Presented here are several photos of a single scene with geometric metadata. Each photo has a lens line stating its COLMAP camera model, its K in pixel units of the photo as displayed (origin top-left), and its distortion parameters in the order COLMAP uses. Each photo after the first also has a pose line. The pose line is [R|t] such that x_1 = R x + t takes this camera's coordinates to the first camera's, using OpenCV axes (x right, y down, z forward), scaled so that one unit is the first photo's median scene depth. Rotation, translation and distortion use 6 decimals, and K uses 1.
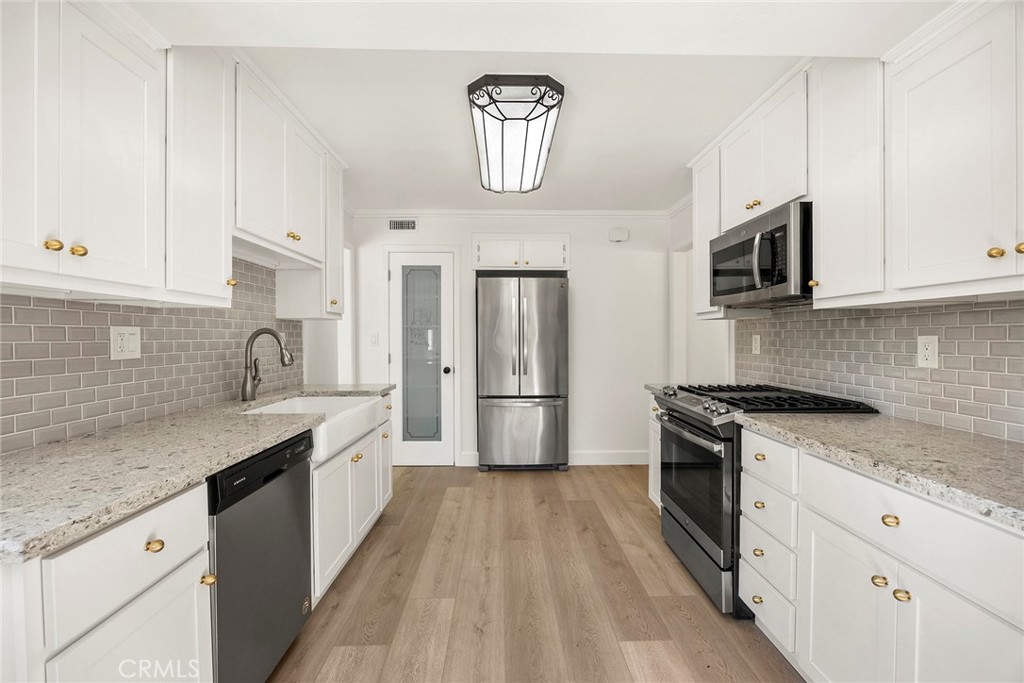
lens RADIAL K [[437.4, 0, 506.7], [0, 437.4, 340.9], [0, 0, 1]] dist [0.002178, 0.000125]
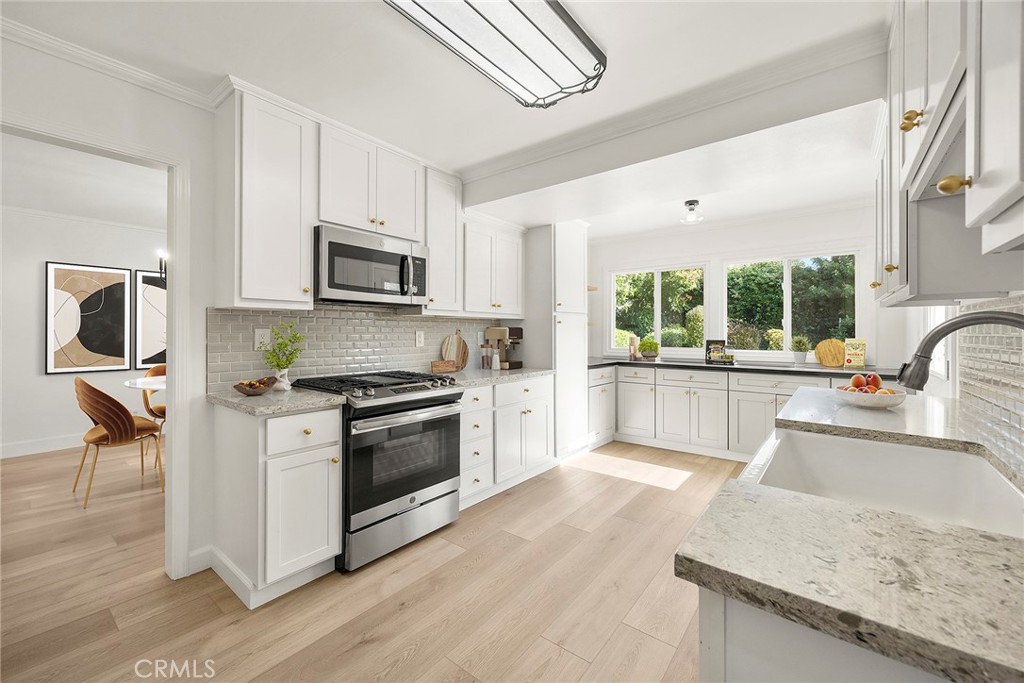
lens RADIAL K [[406.0, 0, 518.5], [0, 406.0, 336.5], [0, 0, 1]] dist [0.008001, -0.000026]
pose [[-0.788700, -0.002753, 0.614773, -0.718835], [0.005399, 0.999920, 0.011404, -0.008476], [-0.614755, 0.012313, -0.788622, 2.778375]]
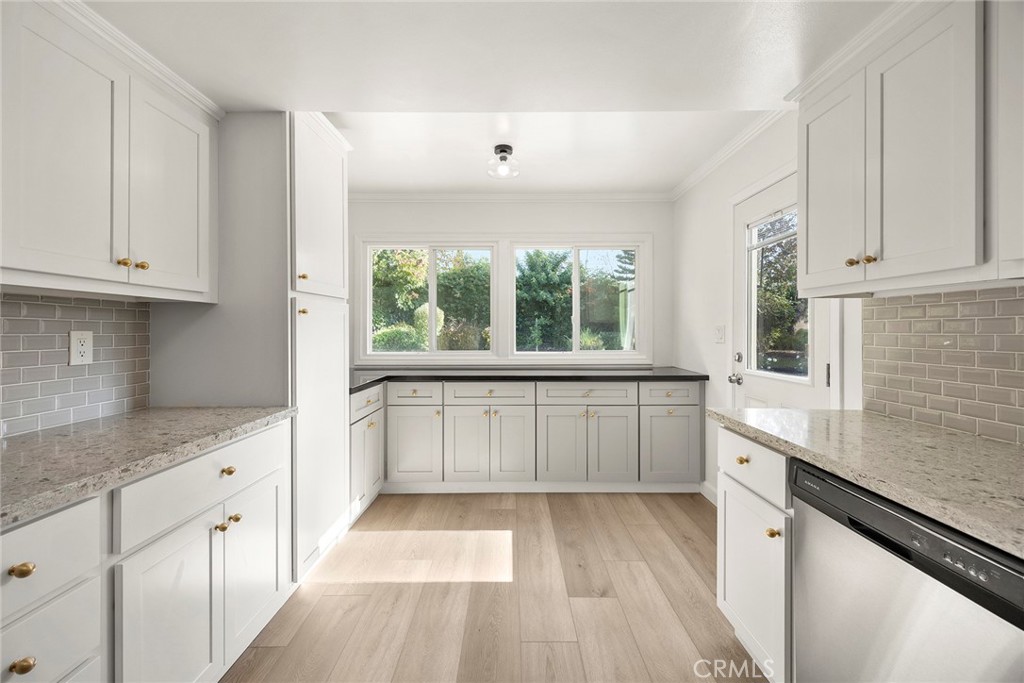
lens RADIAL K [[406.0, 0, 502.8], [0, 406.0, 331.5], [0, 0, 1]] dist [0.008001, -0.000026]
pose [[-0.999856, 0.004804, 0.016294, 0.023705], [0.004928, 0.999959, 0.007560, -0.012164], [-0.016257, 0.007640, -0.999839, 1.848622]]
